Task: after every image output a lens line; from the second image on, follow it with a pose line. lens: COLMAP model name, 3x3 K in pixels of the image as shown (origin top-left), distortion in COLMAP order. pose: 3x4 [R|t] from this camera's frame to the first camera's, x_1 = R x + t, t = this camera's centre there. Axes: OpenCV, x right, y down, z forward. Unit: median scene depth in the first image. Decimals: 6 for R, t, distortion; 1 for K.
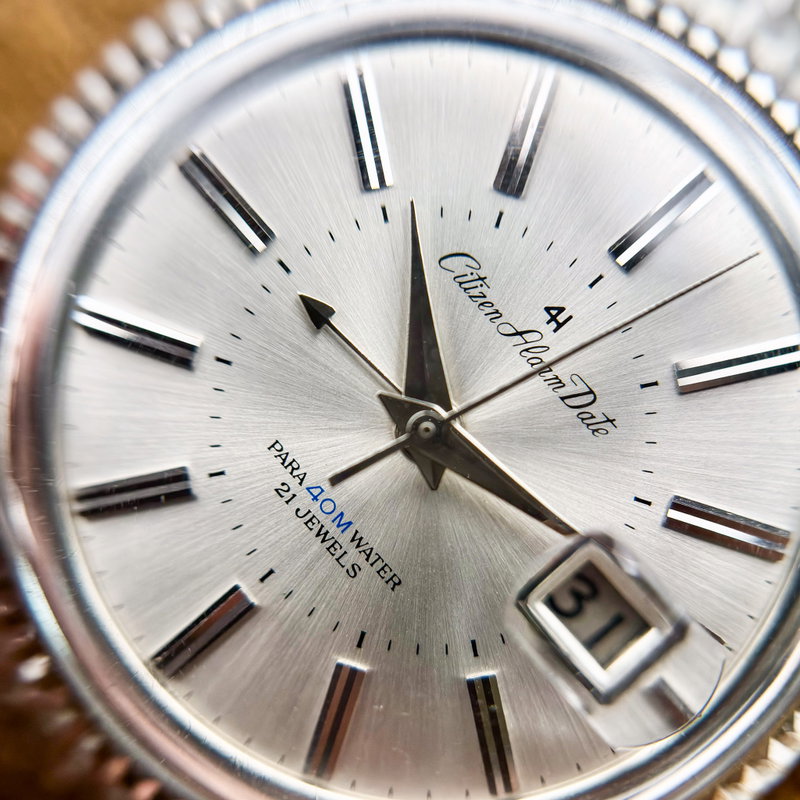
lens RADIAL K [[1103.2, 0, 422.7], [0, 1103.2, 447.5], [0, 0, 1]] dist [0.367352, 0.000000]
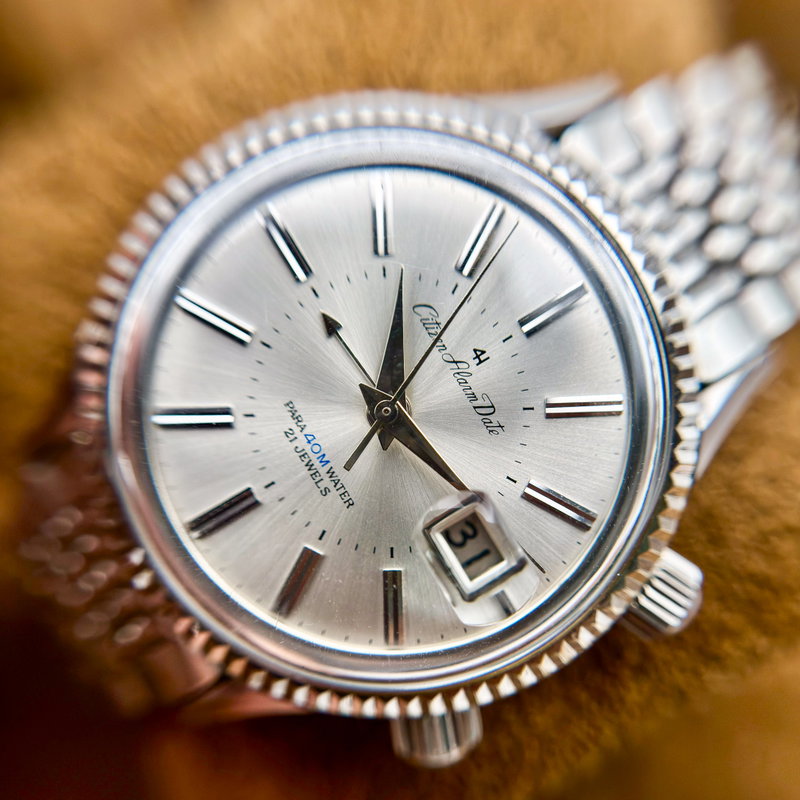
lens RADIAL K [[1183.7, 0, 406.2], [0, 1183.7, 433.8], [0, 0, 1]] dist [0.818860, 0.000000]
pose [[0.984047, 0.177061, 0.017349, 0.007038], [-0.177216, 0.984141, 0.007834, -0.003092], [-0.015687, -0.010784, 0.999819, -0.689525]]
